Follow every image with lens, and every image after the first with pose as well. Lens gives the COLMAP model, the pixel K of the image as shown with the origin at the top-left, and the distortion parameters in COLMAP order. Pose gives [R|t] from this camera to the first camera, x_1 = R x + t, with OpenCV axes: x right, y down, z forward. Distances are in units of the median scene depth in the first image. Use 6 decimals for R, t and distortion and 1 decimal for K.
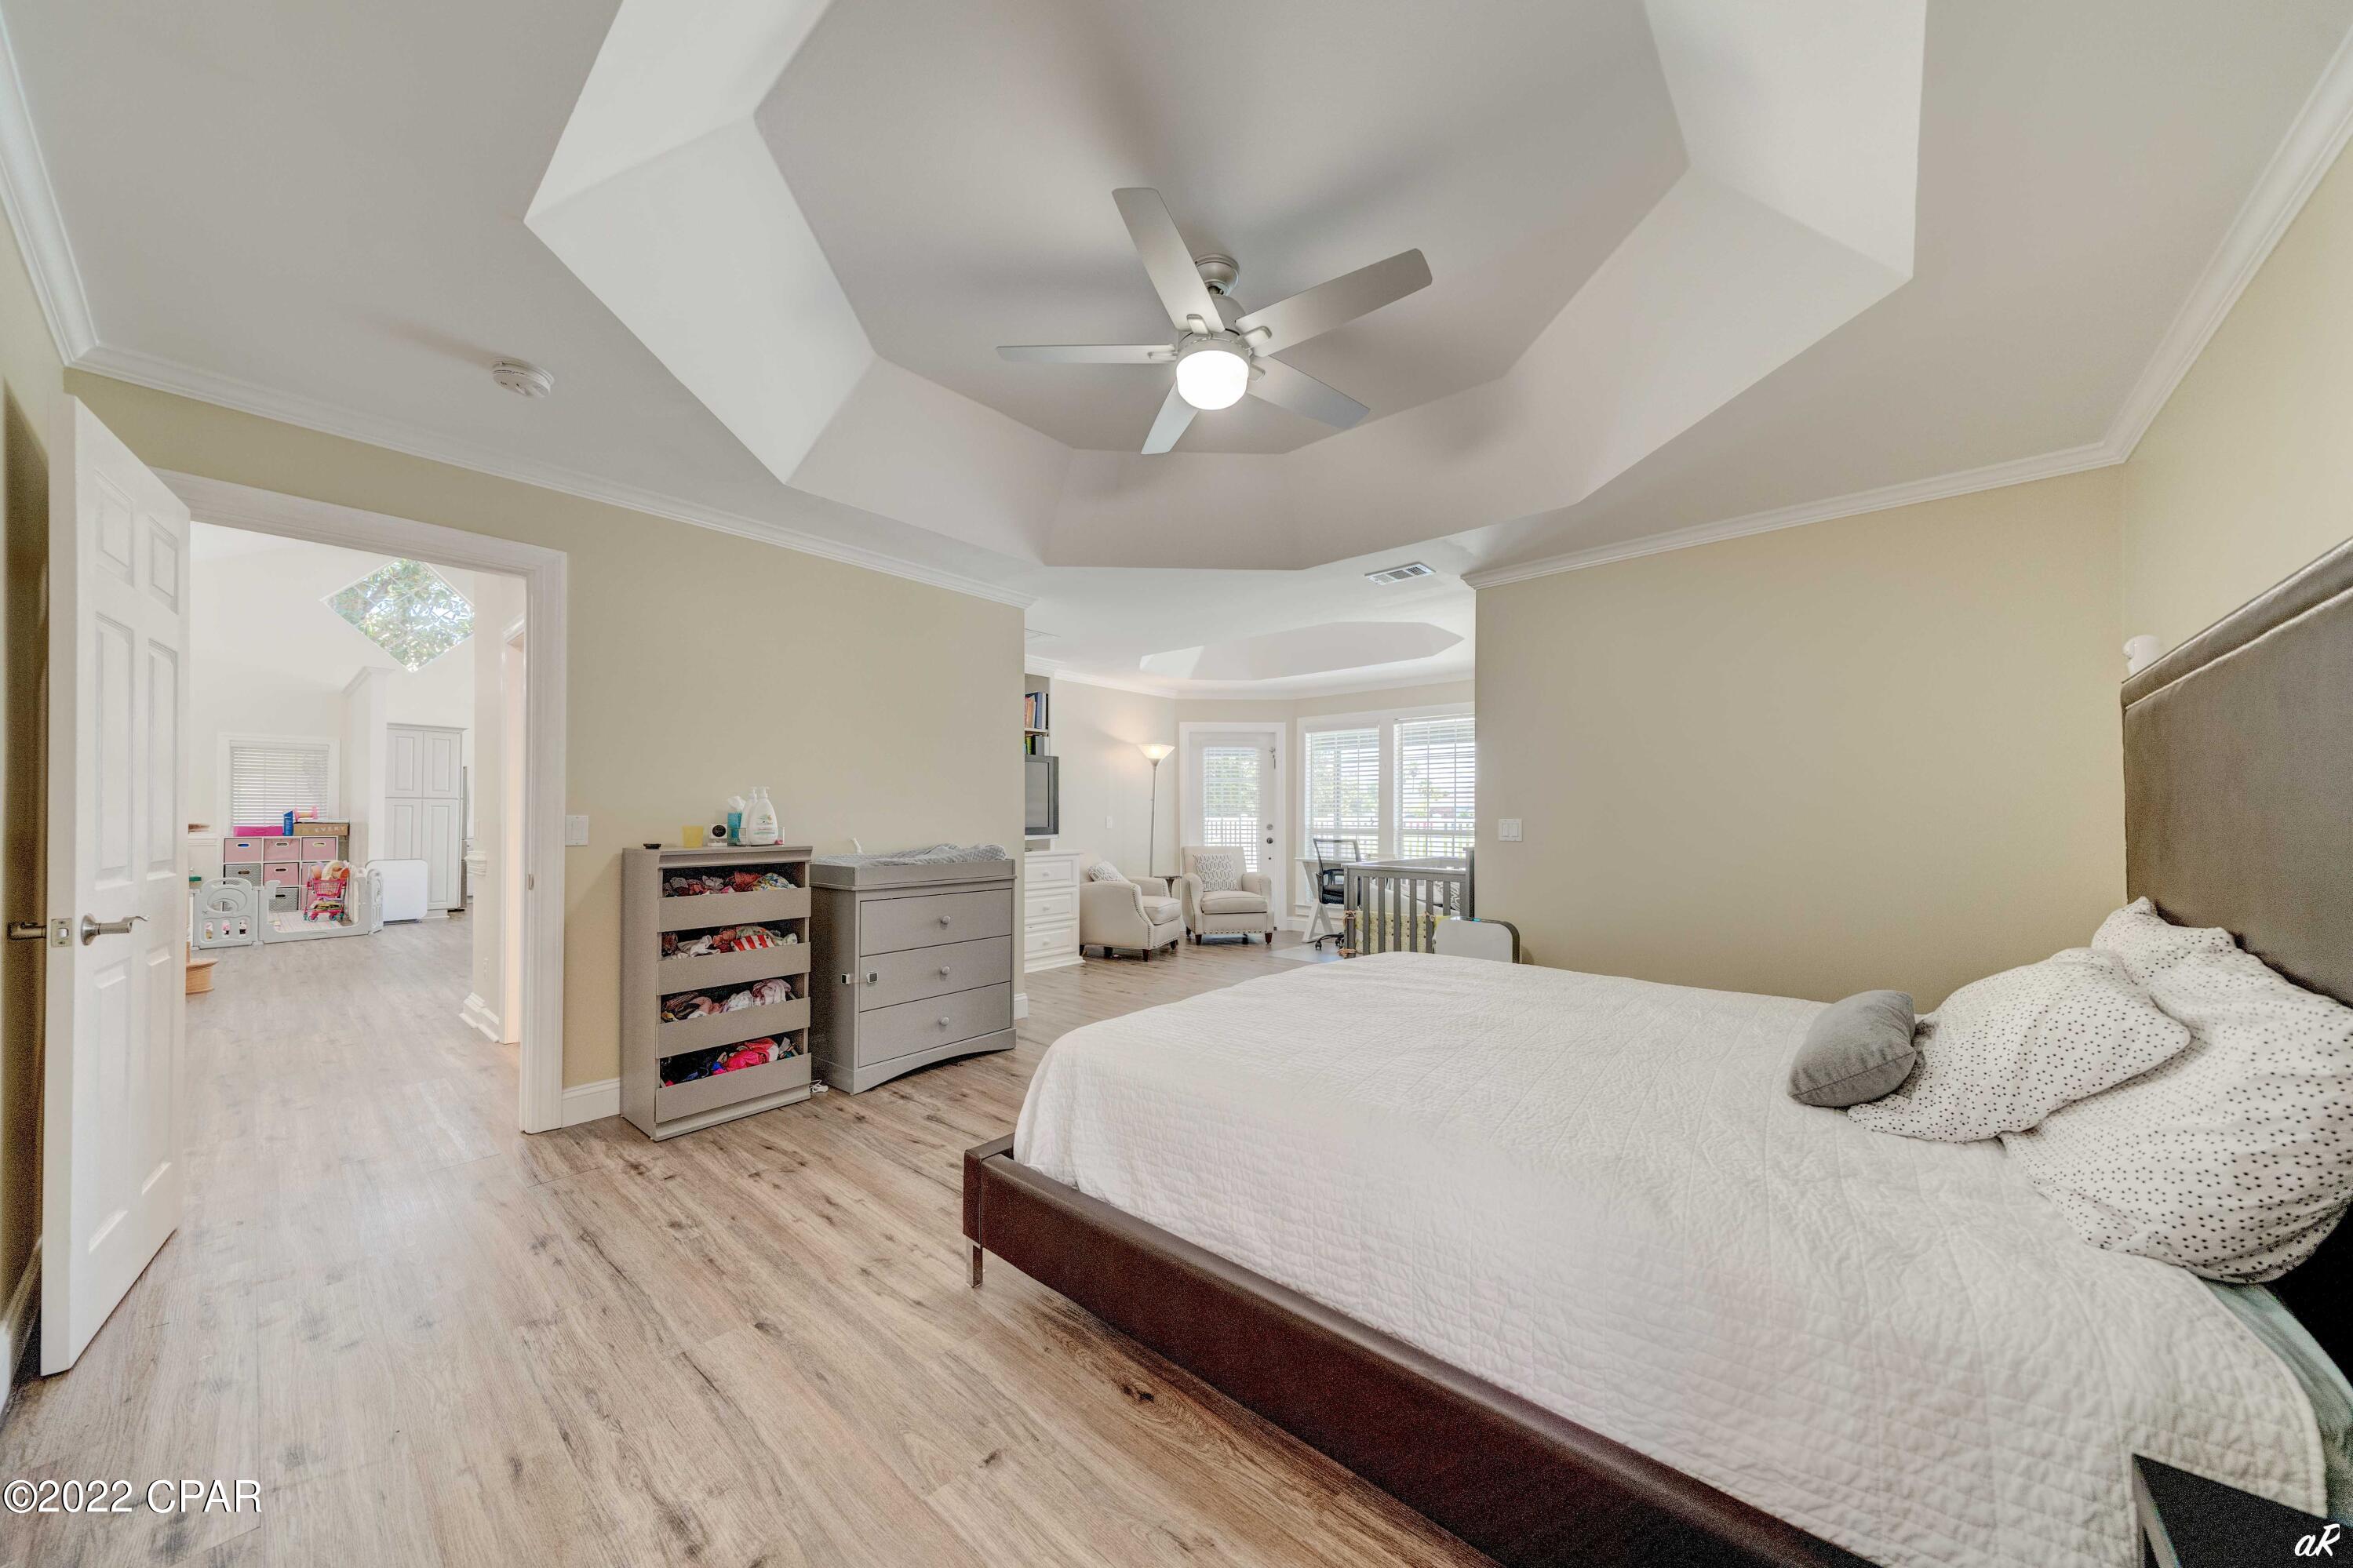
lens RADIAL K [[816.3, 0, 1168.7], [0, 816.3, 808.6], [0, 0, 1]] dist [0.004940, -0.000637]
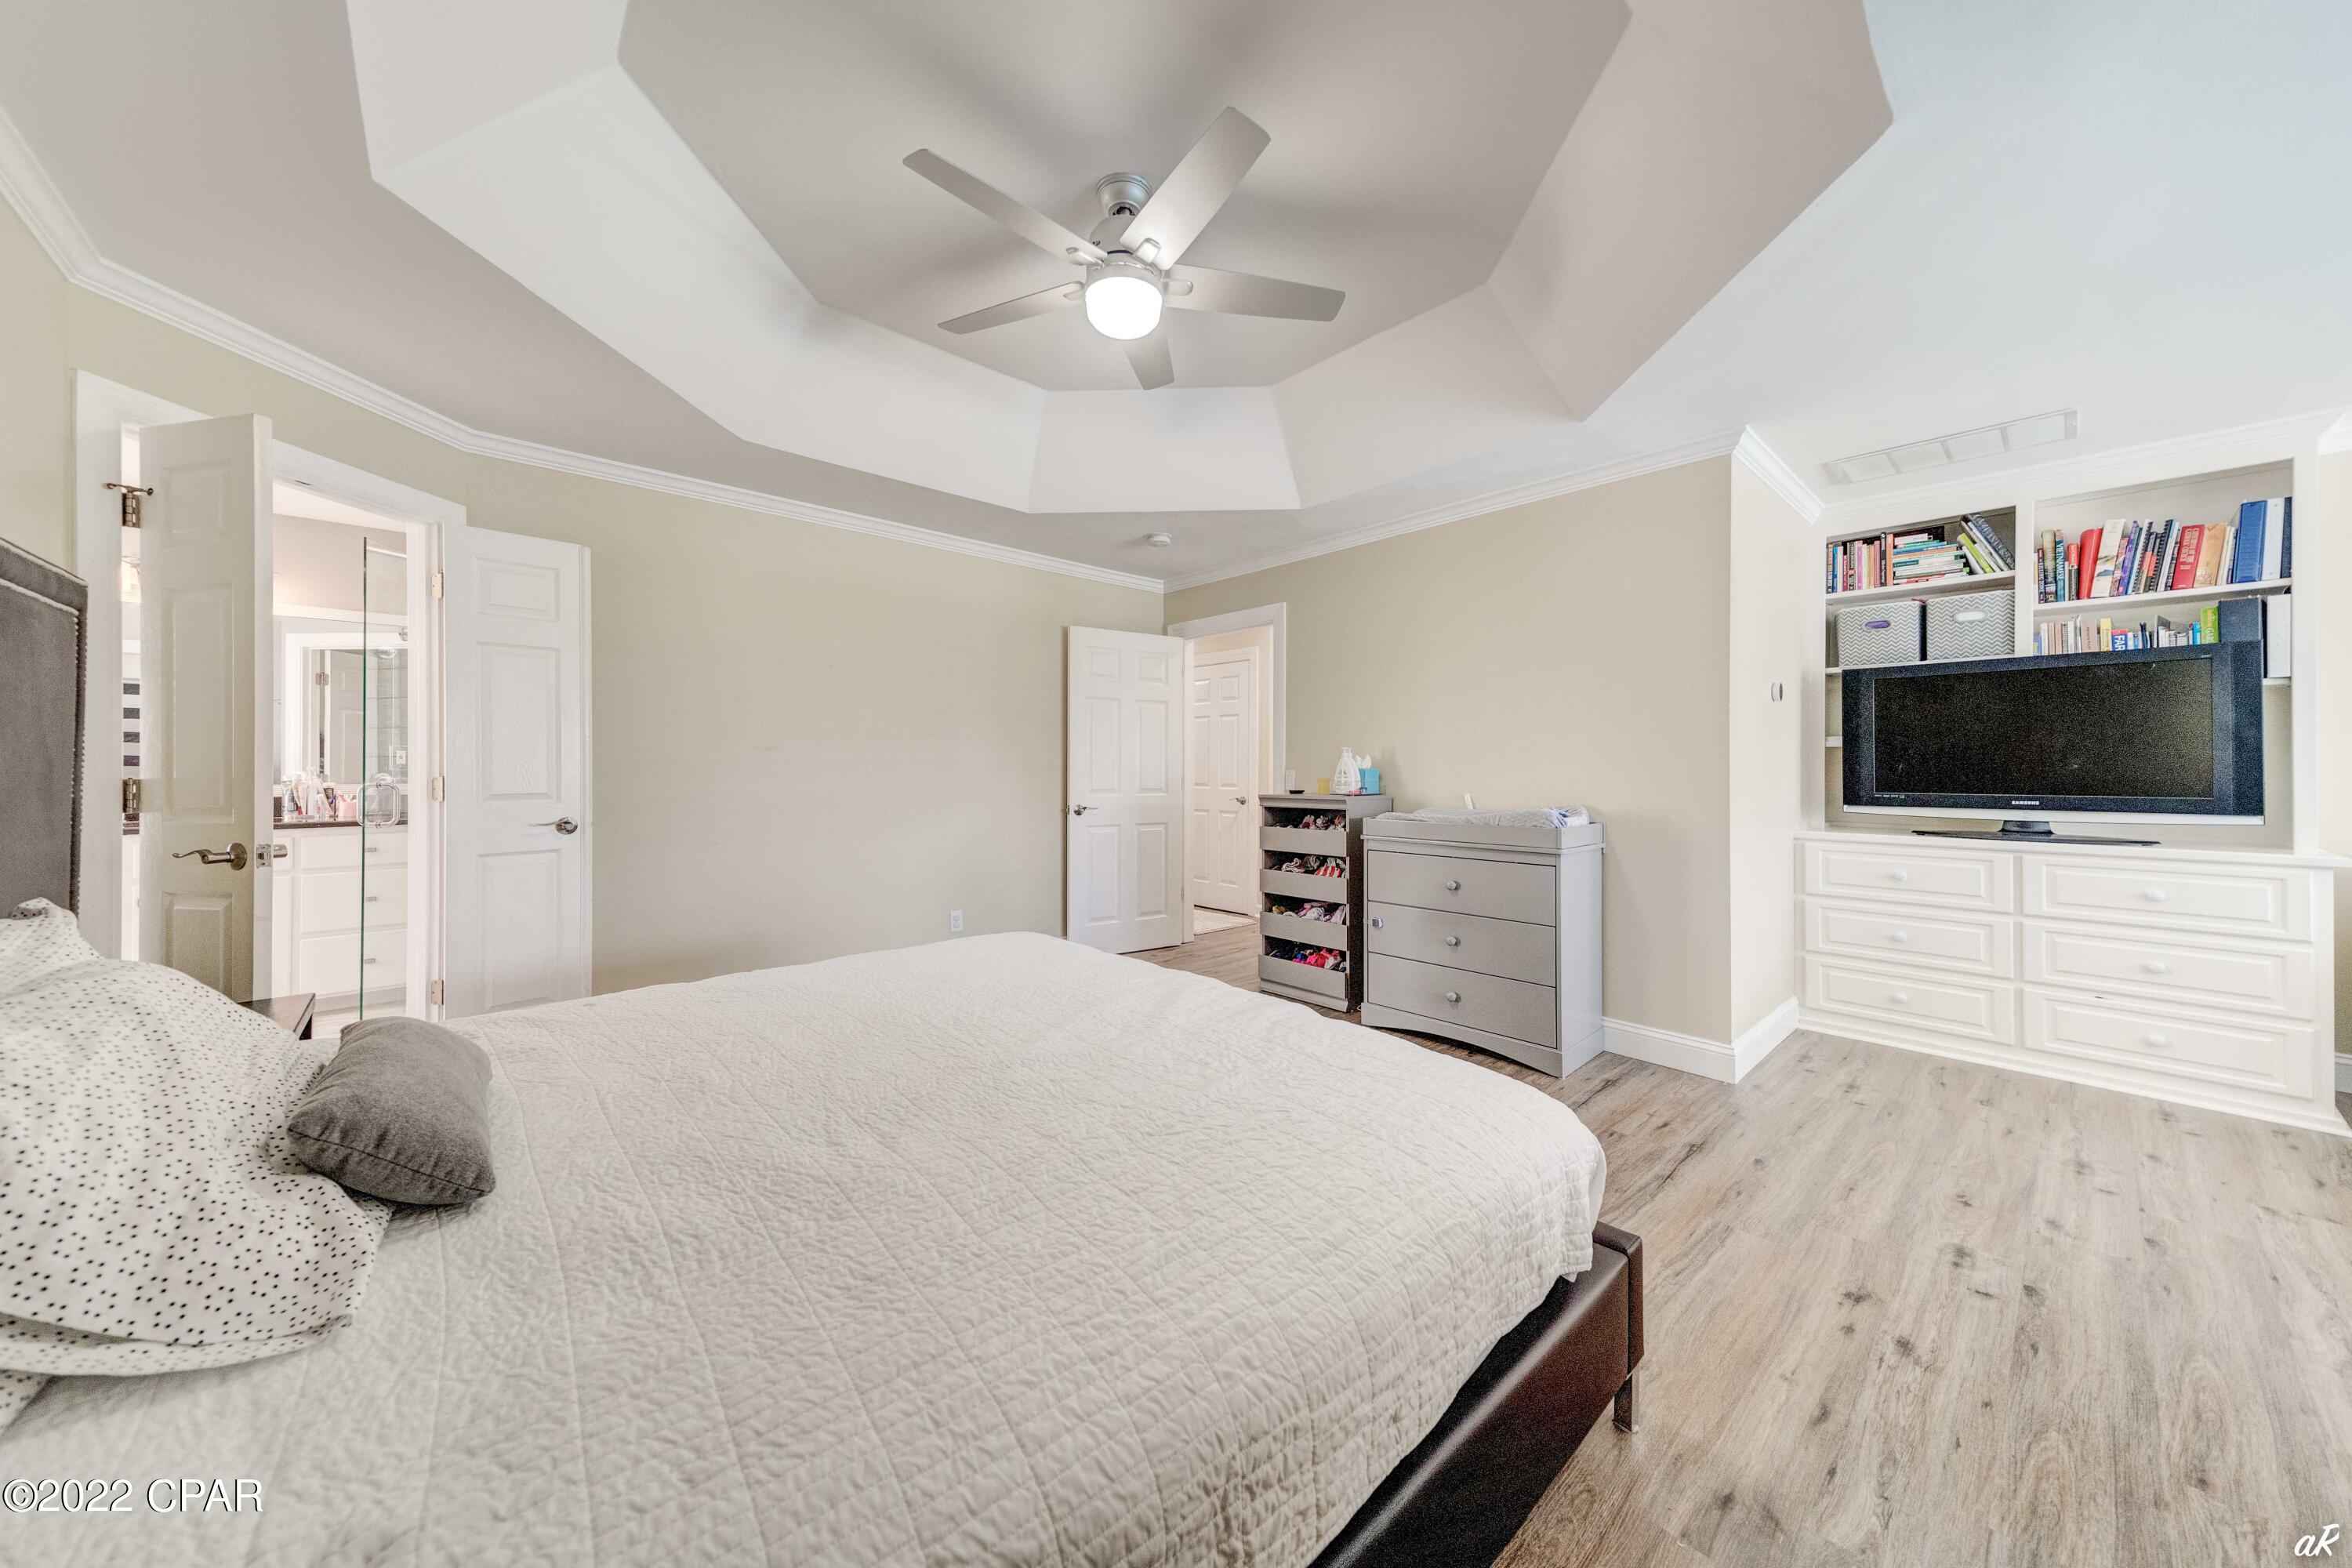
lens RADIAL K [[816.1, 0, 1187.6], [0, 816.1, 768.2], [0, 0, 1]] dist [0.004940, -0.000637]
pose [[-0.139084, -0.000501, -0.990280, 0.334865], [0.008477, 0.999963, -0.001696, 0.001887], [0.990244, -0.008630, -0.139075, 0.416326]]
